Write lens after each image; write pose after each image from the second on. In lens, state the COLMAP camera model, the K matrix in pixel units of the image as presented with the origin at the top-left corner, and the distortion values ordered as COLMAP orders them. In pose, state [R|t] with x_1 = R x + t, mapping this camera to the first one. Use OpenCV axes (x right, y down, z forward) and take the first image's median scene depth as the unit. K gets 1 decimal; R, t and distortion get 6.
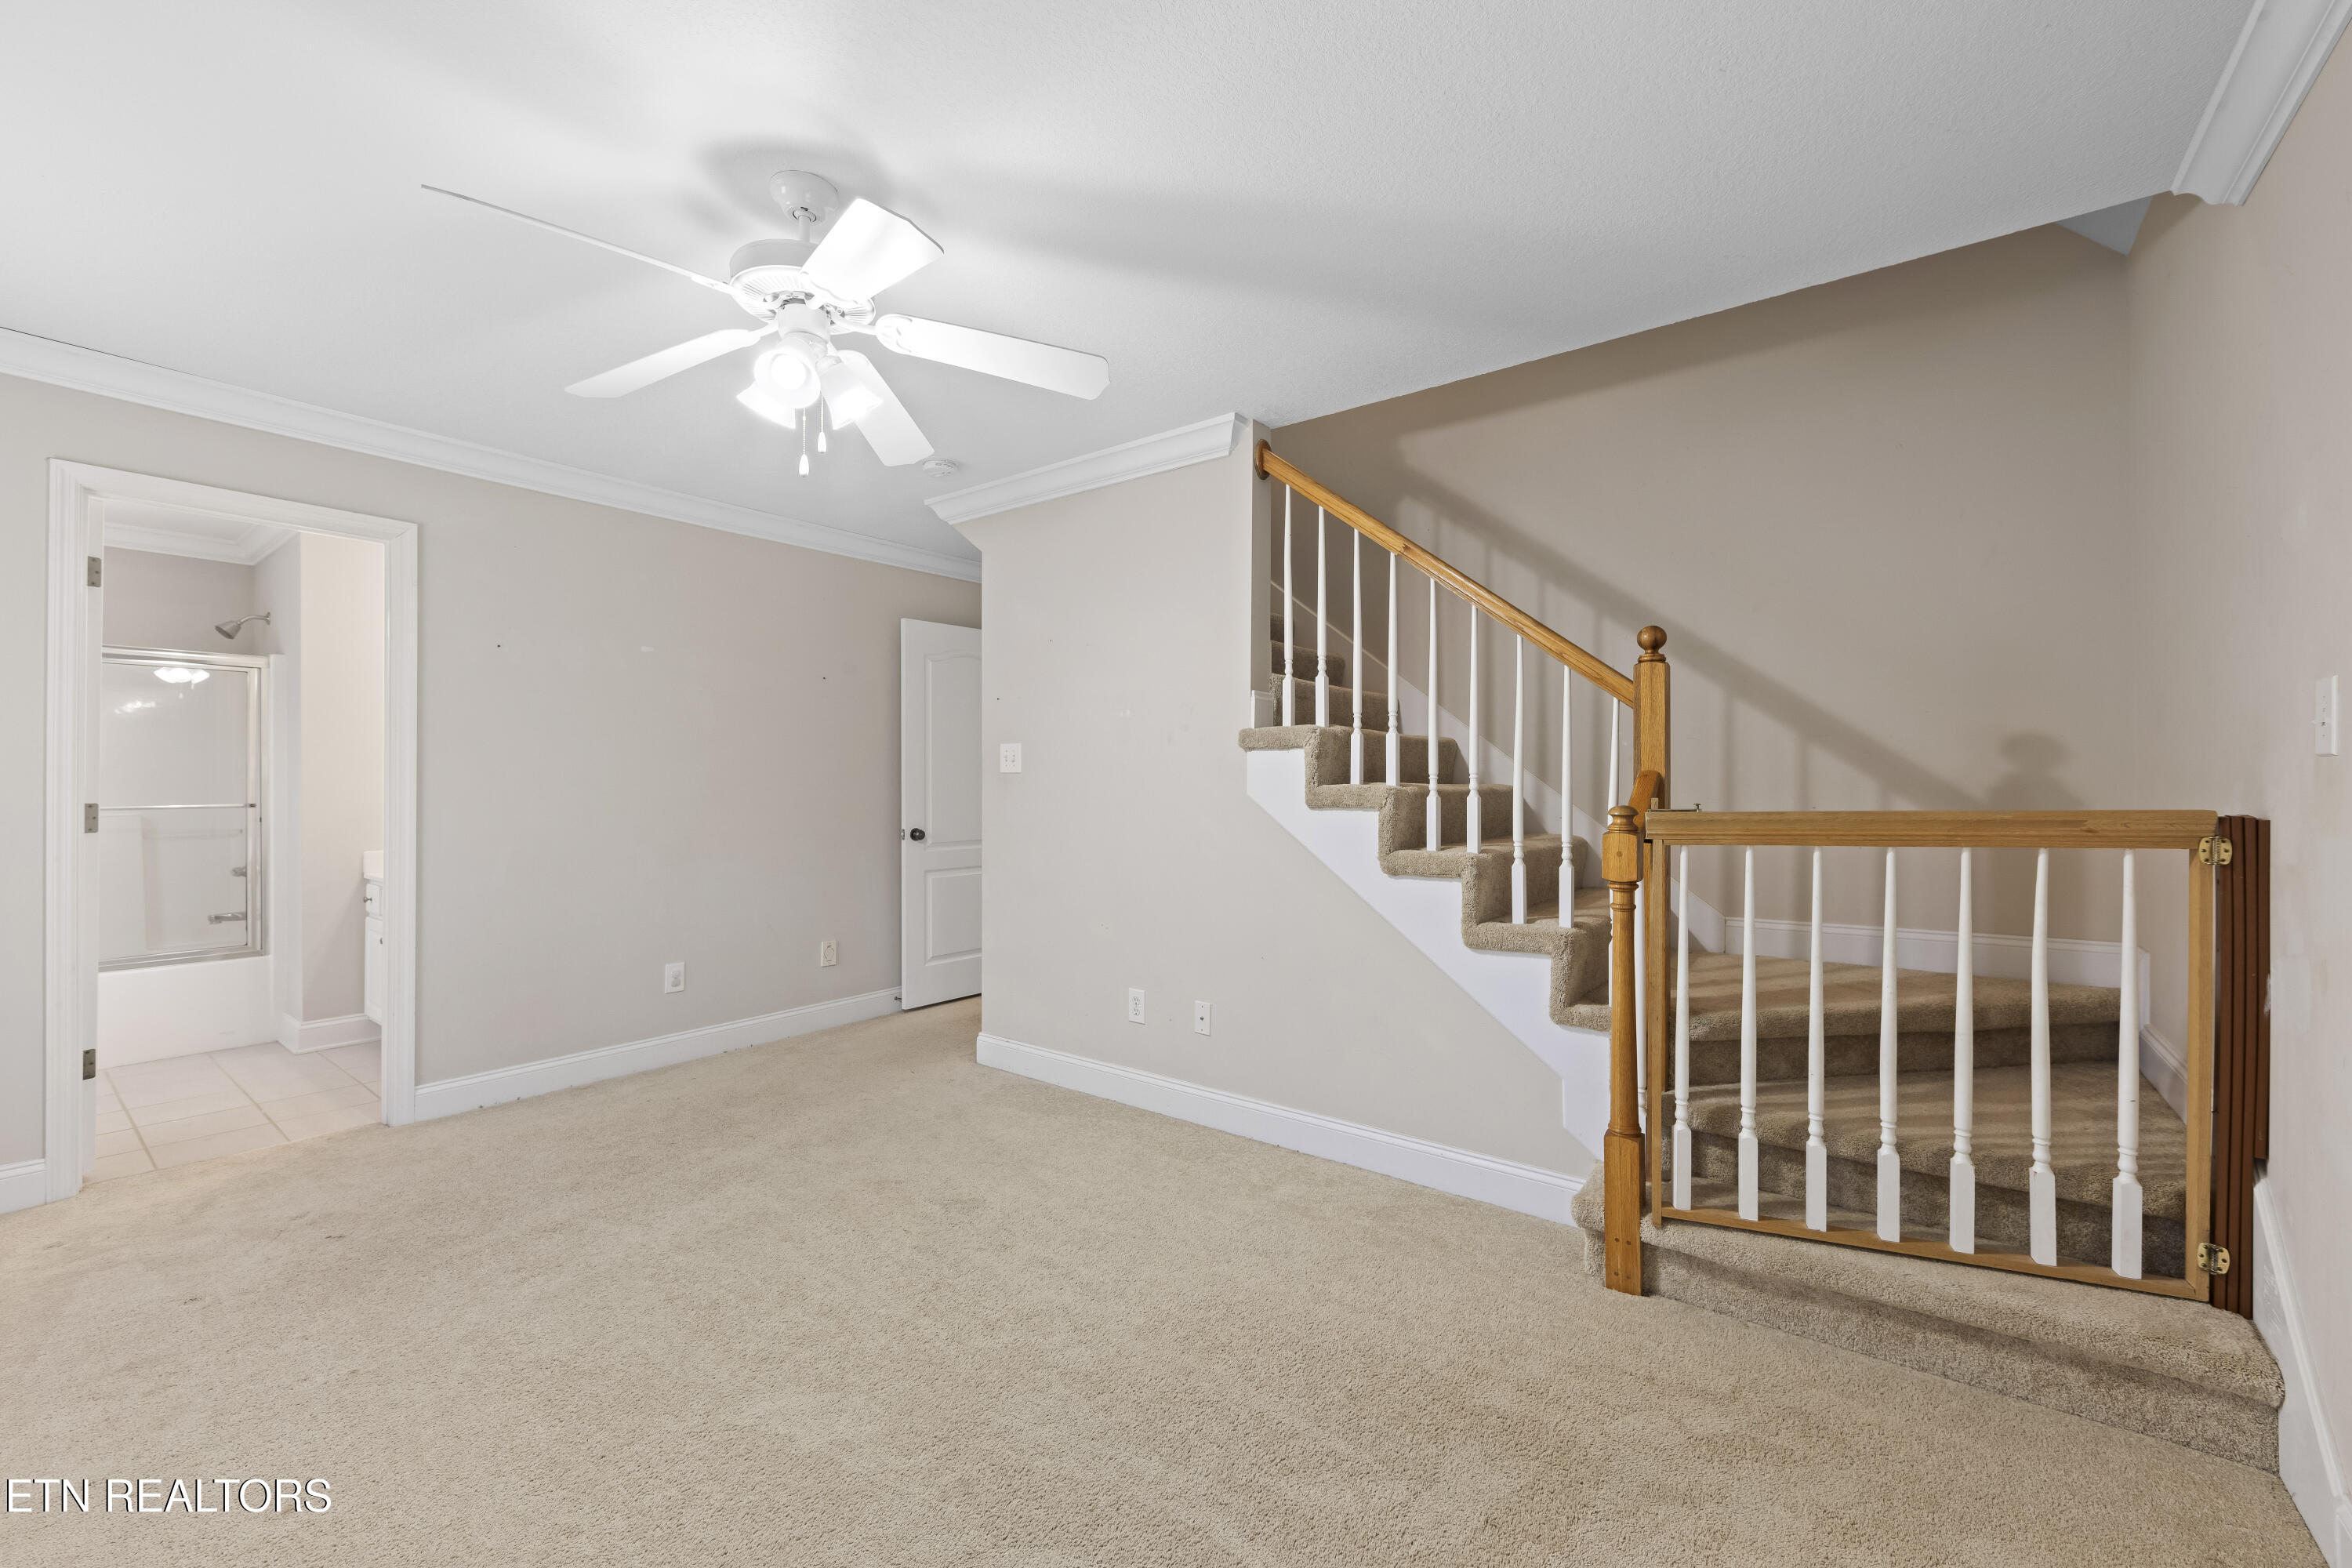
lens RADIAL K [[940.9, 0, 1186.9], [0, 940.9, 773.5], [0, 0, 1]] dist [-0.001923, -0.000066]
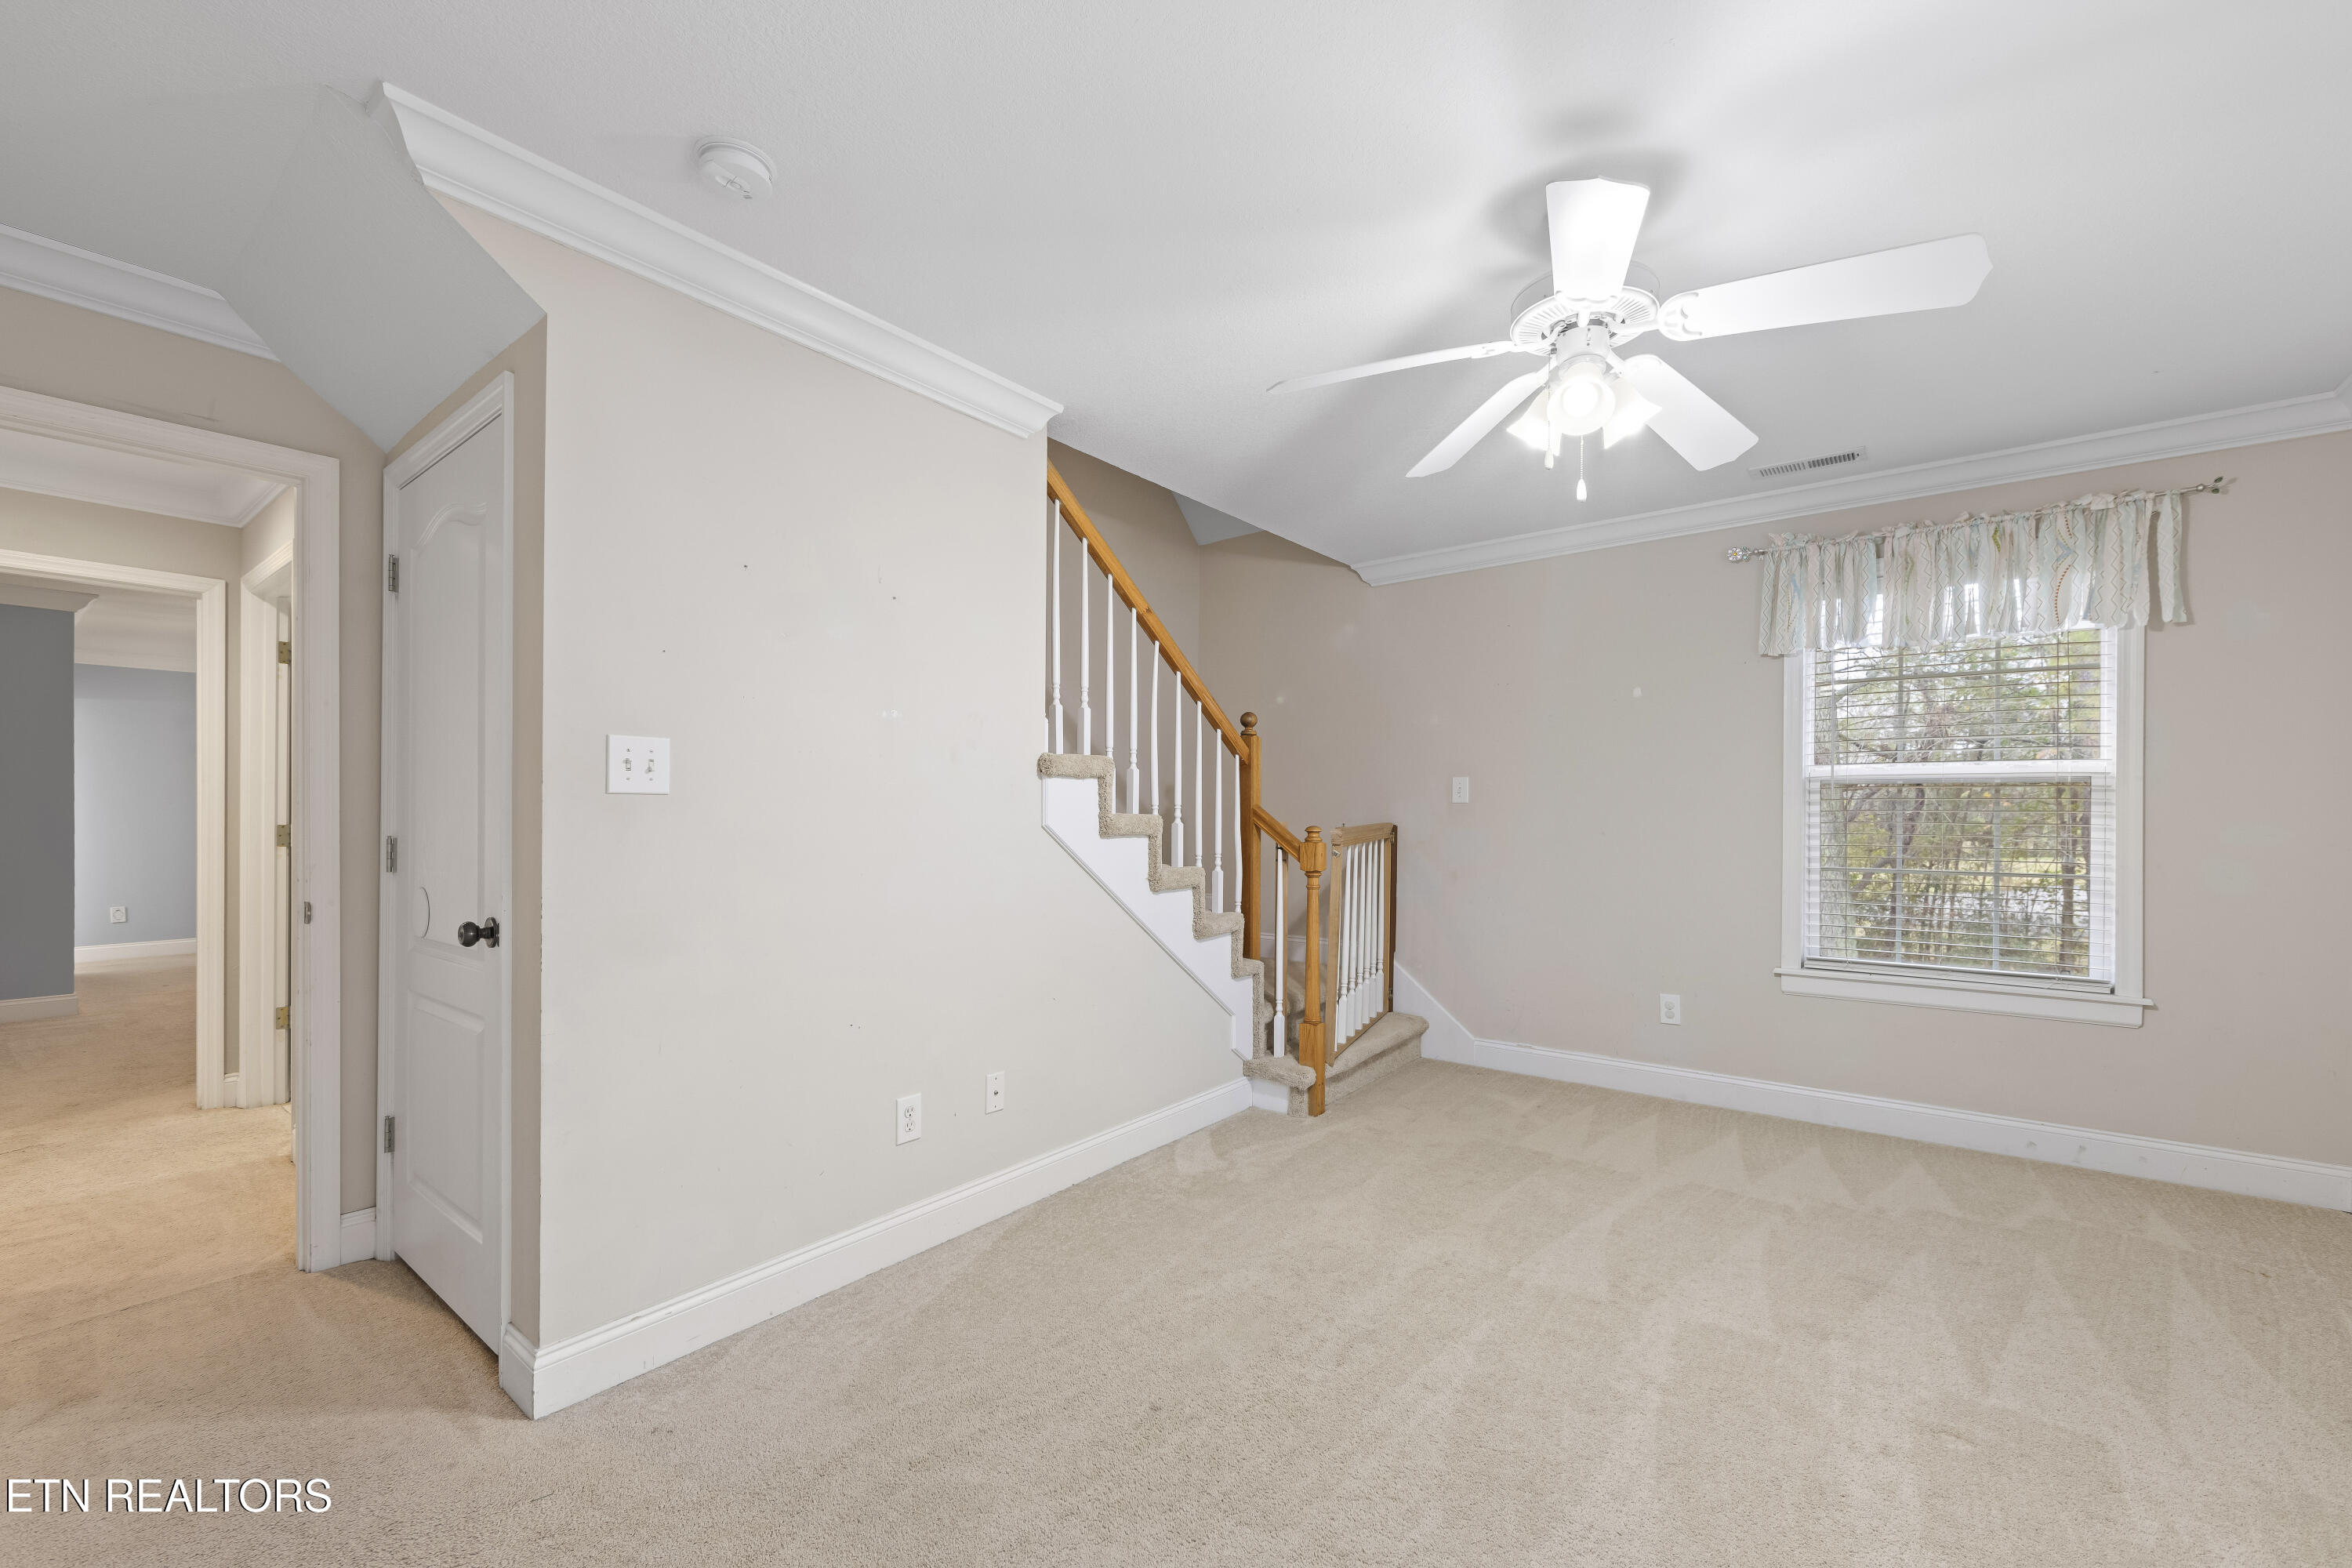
lens RADIAL K [[944.8, 0, 1175.0], [0, 944.8, 815.6], [0, 0, 1]] dist [-0.001018, -0.000104]
pose [[0.012812, -0.002084, 0.999916, -0.828644], [-0.011580, 0.999930, 0.002233, 0.008623], [-0.999851, -0.011608, 0.012787, 0.833201]]
